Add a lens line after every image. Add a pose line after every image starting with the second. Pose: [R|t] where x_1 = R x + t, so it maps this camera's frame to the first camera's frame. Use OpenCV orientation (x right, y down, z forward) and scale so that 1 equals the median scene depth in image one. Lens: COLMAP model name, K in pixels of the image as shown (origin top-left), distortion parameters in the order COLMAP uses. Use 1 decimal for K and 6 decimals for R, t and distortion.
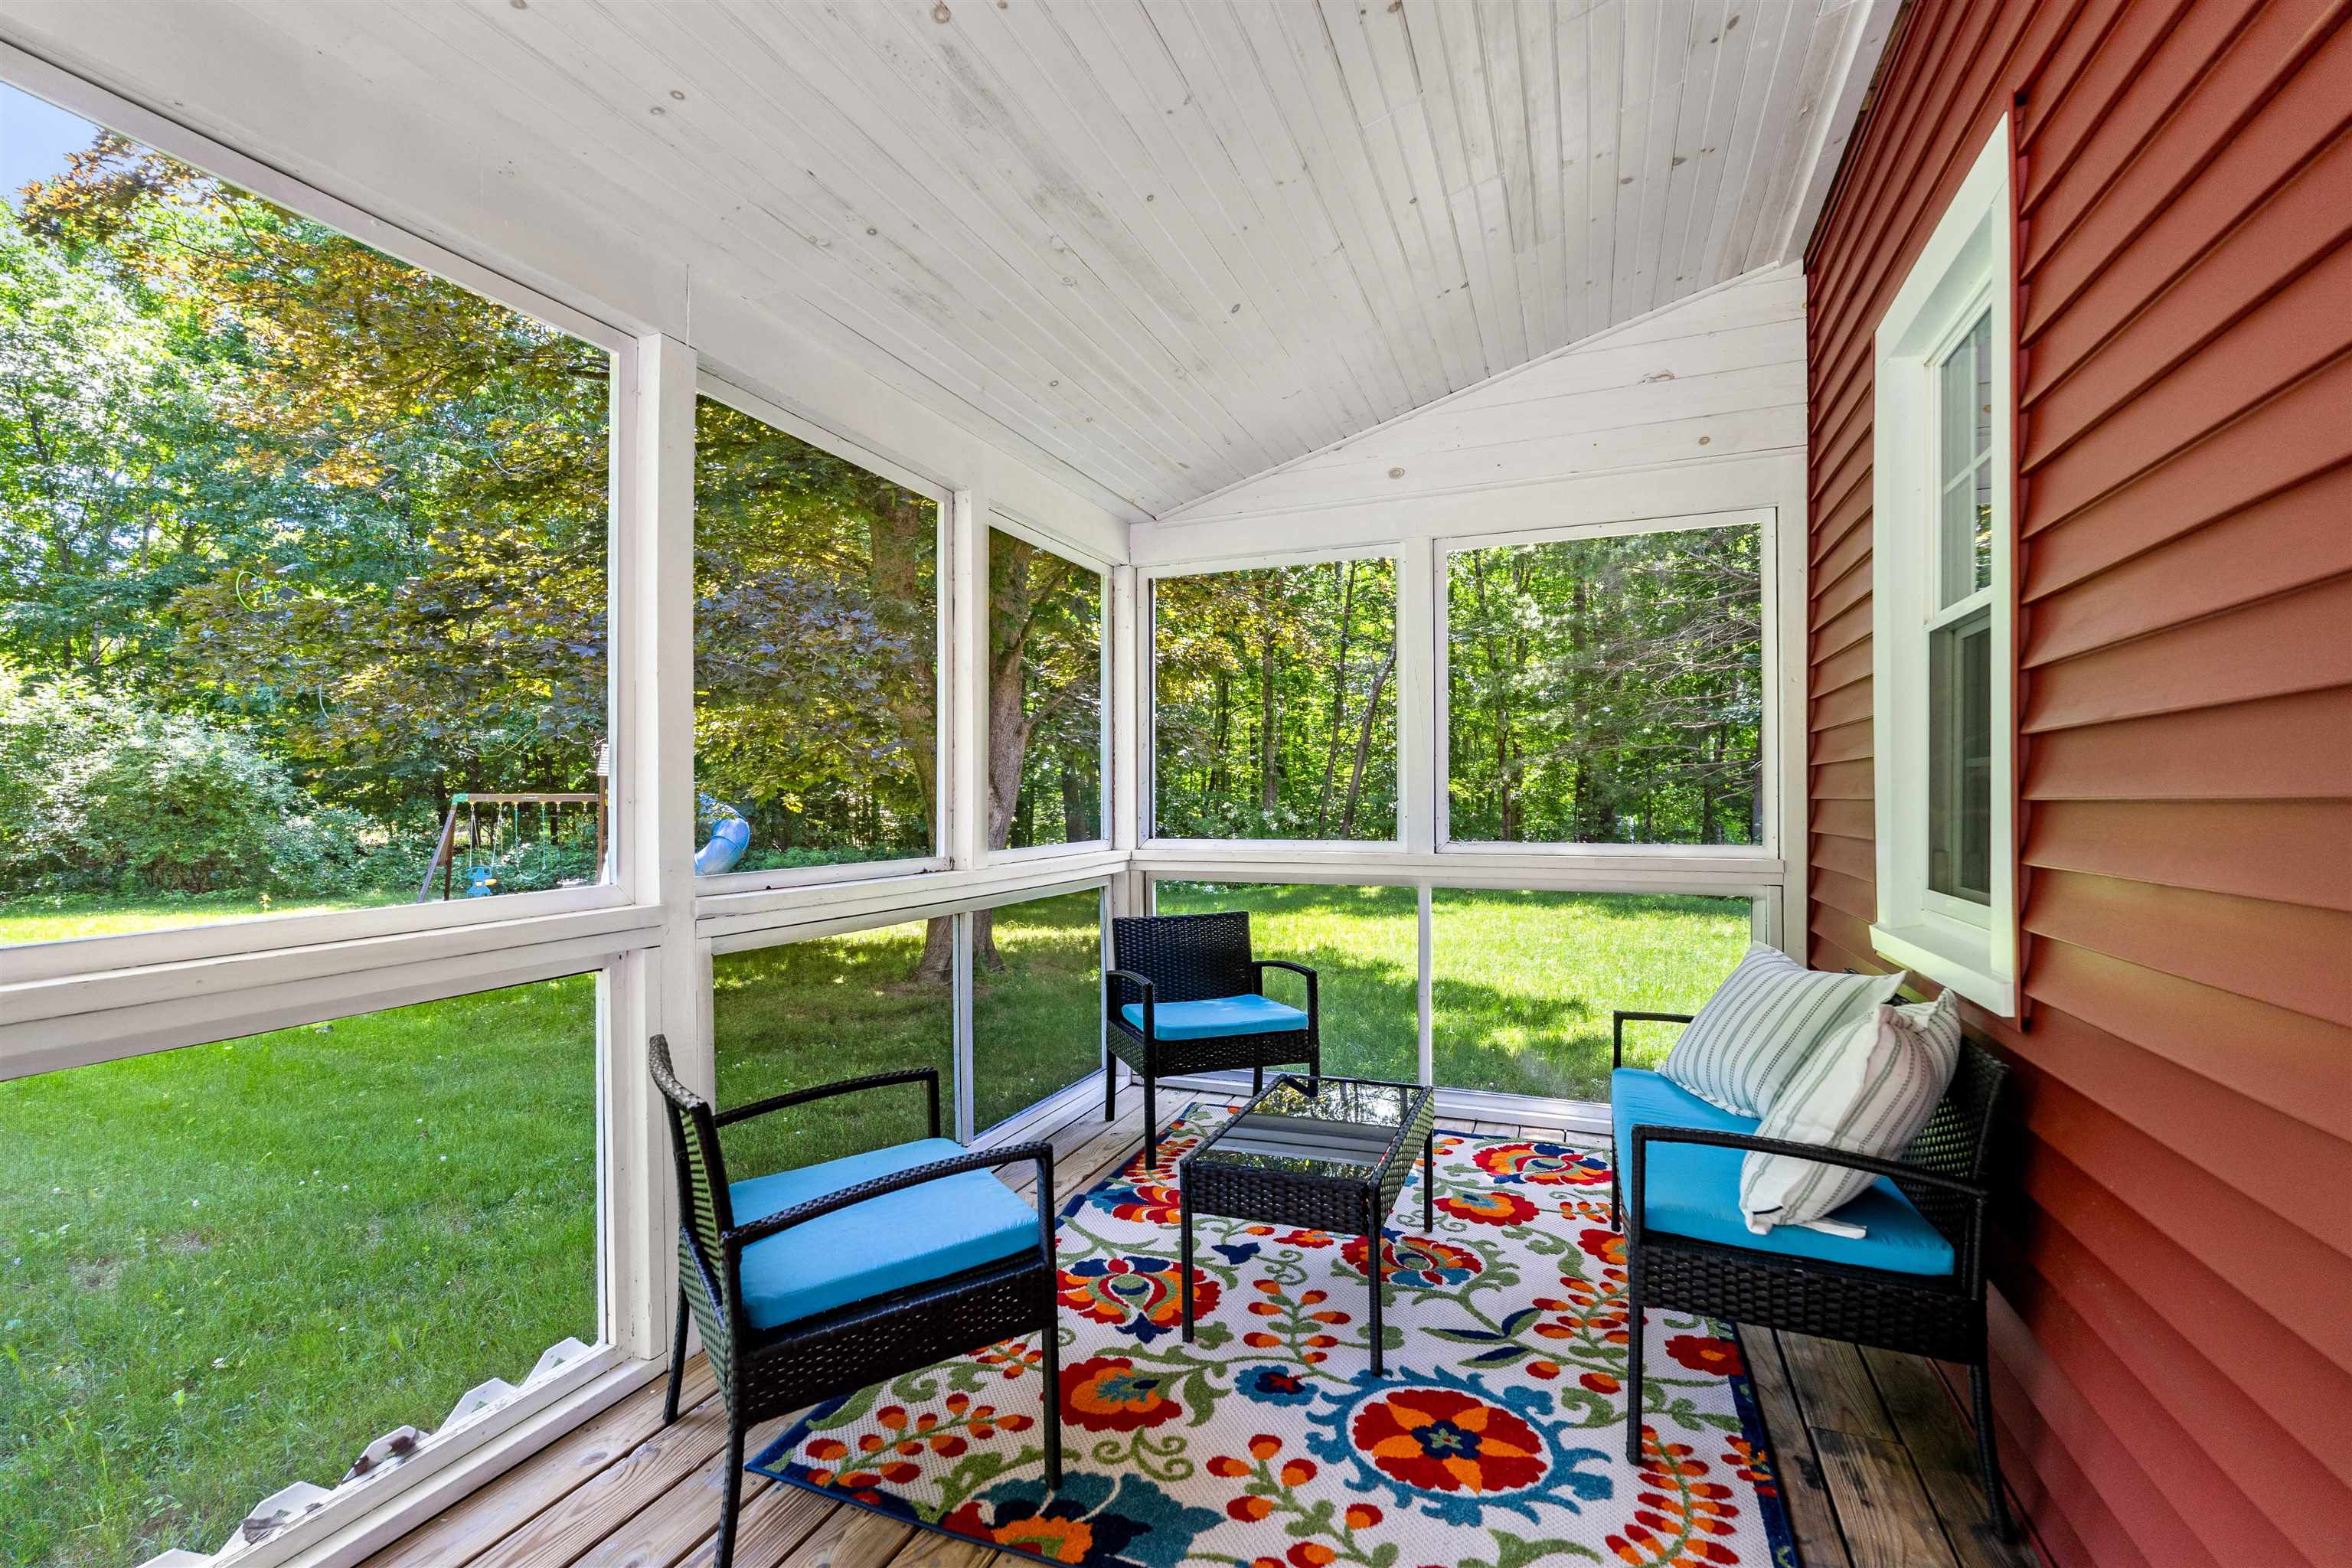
lens RADIAL K [[1054.4, 0, 1179.4], [0, 1054.4, 788.5], [0, 0, 1]] dist [-0.004449, 0.000666]
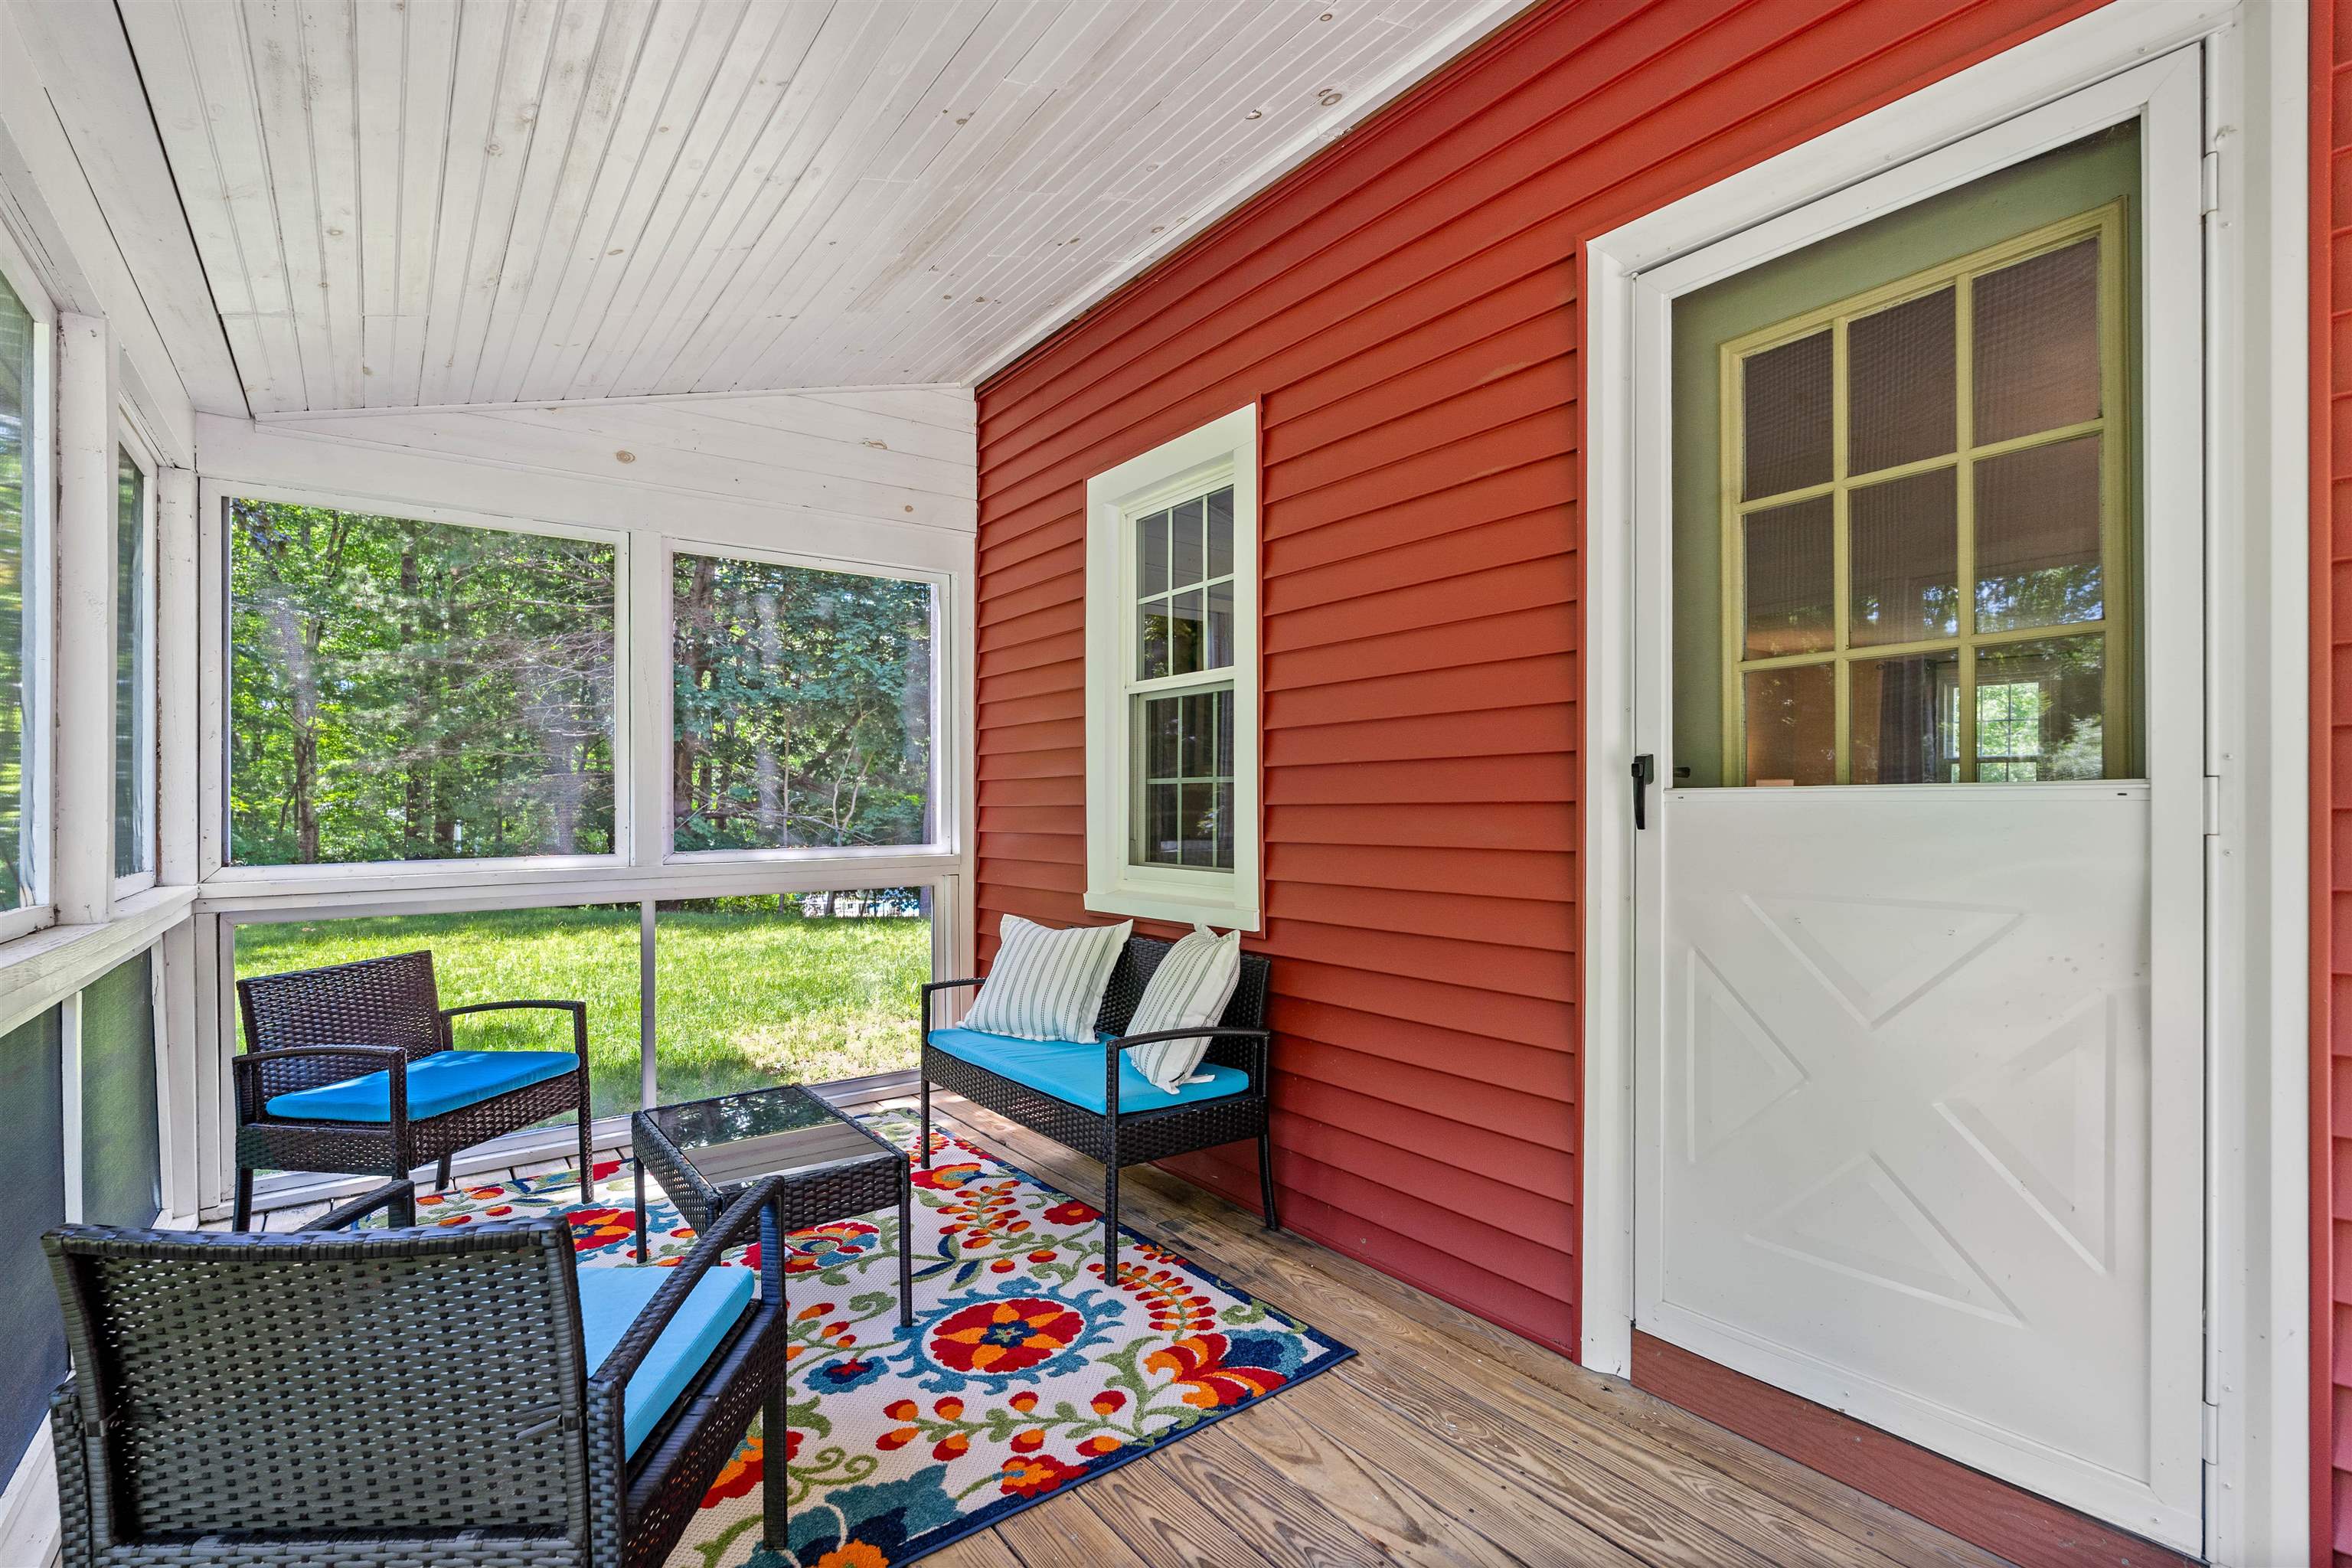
lens RADIAL K [[1054.4, 0, 1187.7], [0, 1054.4, 799.9], [0, 0, 1]] dist [-0.004449, 0.000666]
pose [[0.511897, 0.000587, 0.859046, -0.685224], [-0.001061, 0.999999, -0.000050, 0.003441], [-0.859046, -0.000886, 0.511898, 0.201366]]
